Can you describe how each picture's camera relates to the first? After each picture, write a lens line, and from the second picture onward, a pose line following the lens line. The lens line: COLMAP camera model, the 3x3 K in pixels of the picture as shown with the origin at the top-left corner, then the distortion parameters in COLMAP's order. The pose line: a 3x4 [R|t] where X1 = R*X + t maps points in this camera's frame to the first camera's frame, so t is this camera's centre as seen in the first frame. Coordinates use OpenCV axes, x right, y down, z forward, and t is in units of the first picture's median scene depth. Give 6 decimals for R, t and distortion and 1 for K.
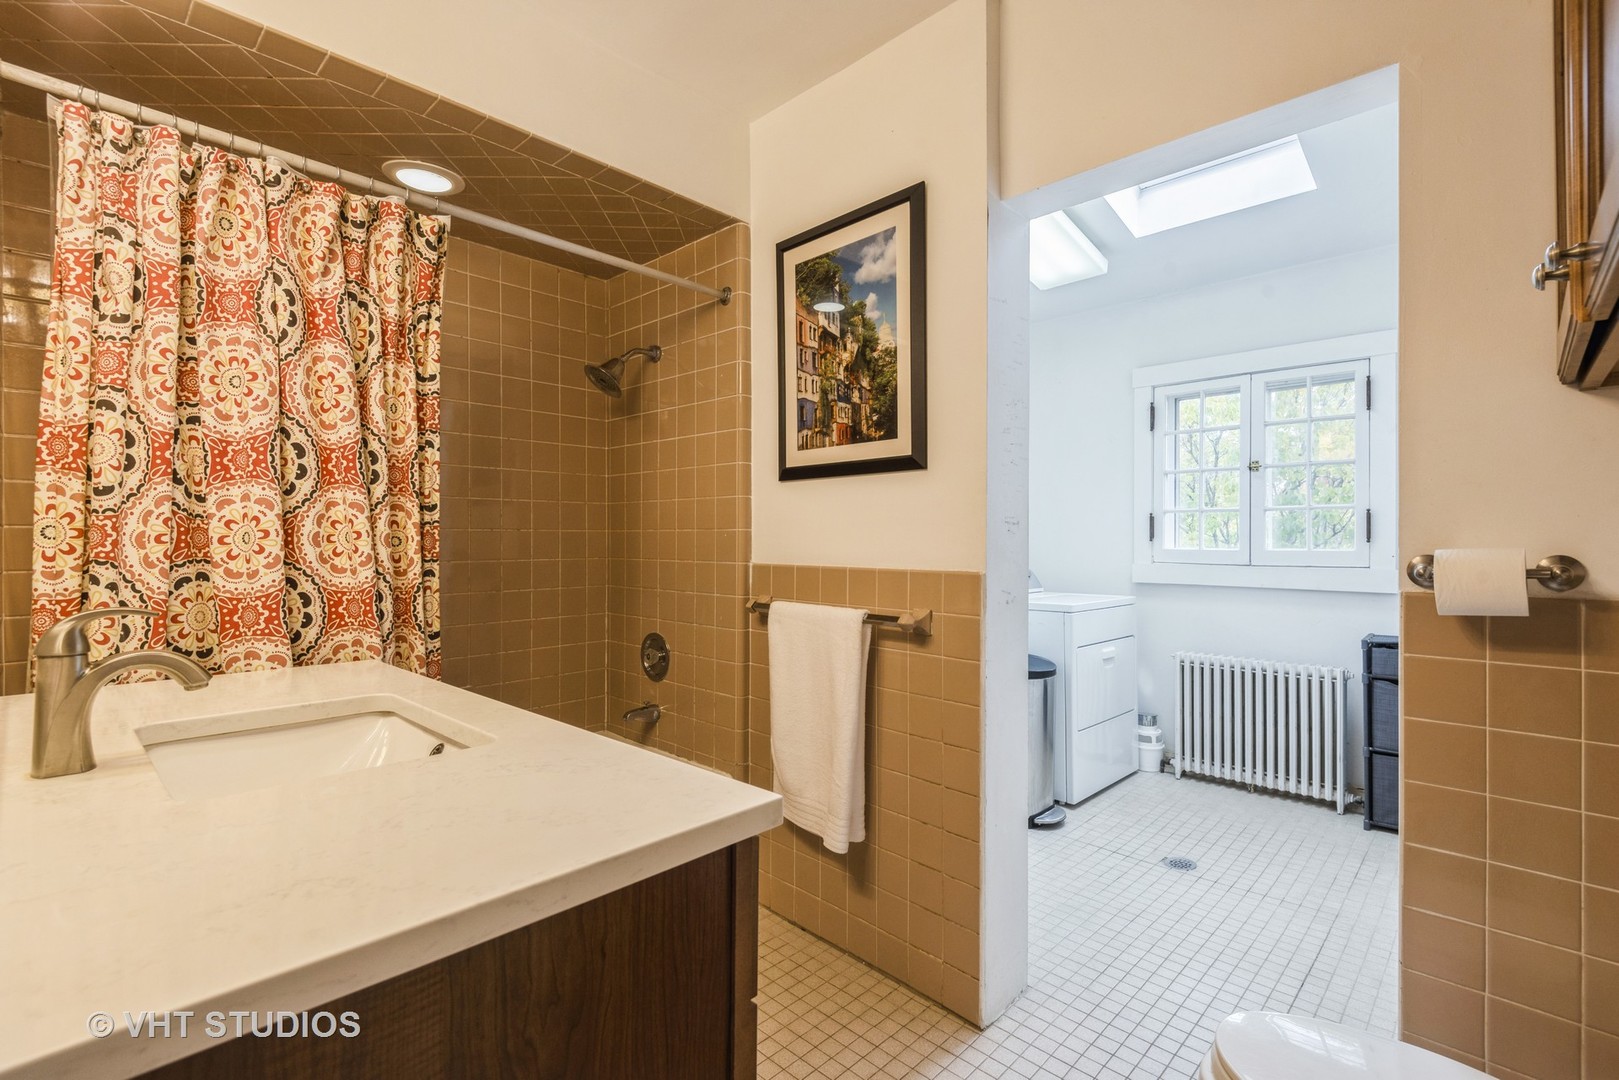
lens RADIAL K [[737.2, 0, 826.4], [0, 737.2, 540.1], [0, 0, 1]] dist [0.019132, -0.012846]
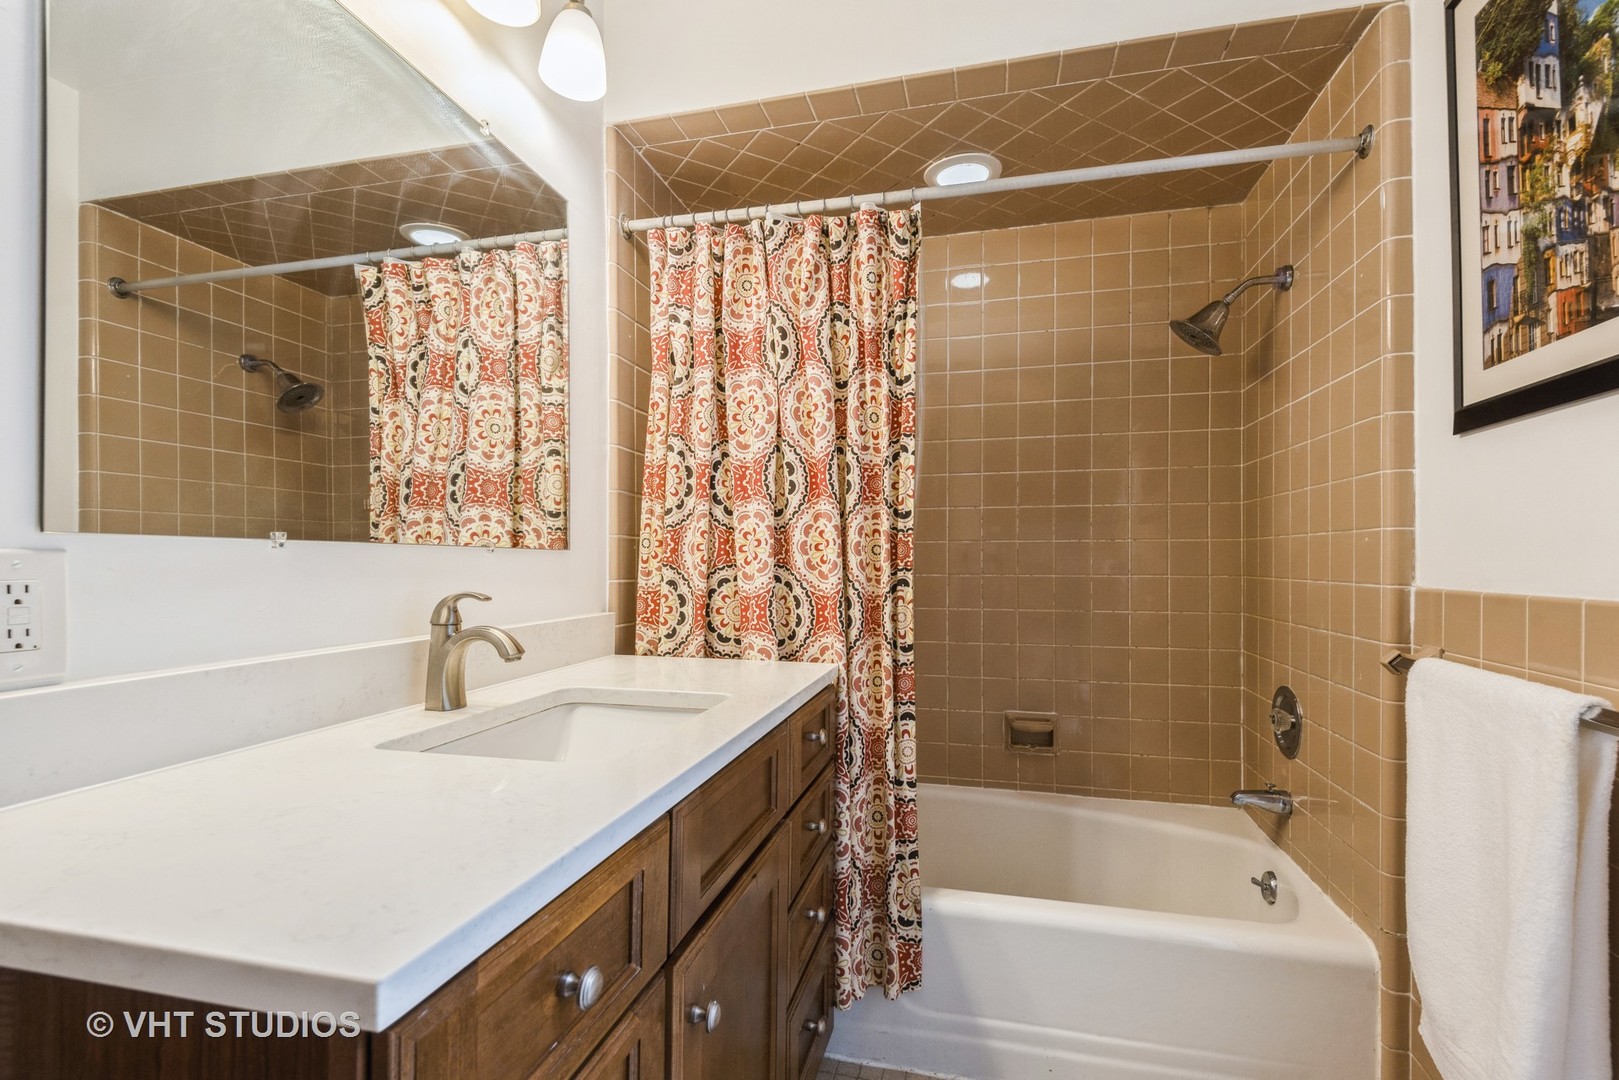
lens RADIAL K [[737.2, 0, 812.2], [0, 737.2, 564.9], [0, 0, 1]] dist [0.019132, -0.012846]
pose [[0.478714, 0.004299, -0.877960, 0.249255], [-0.002938, 0.999990, 0.003295, 0.018698], [0.877966, 0.001002, 0.478722, 0.439478]]
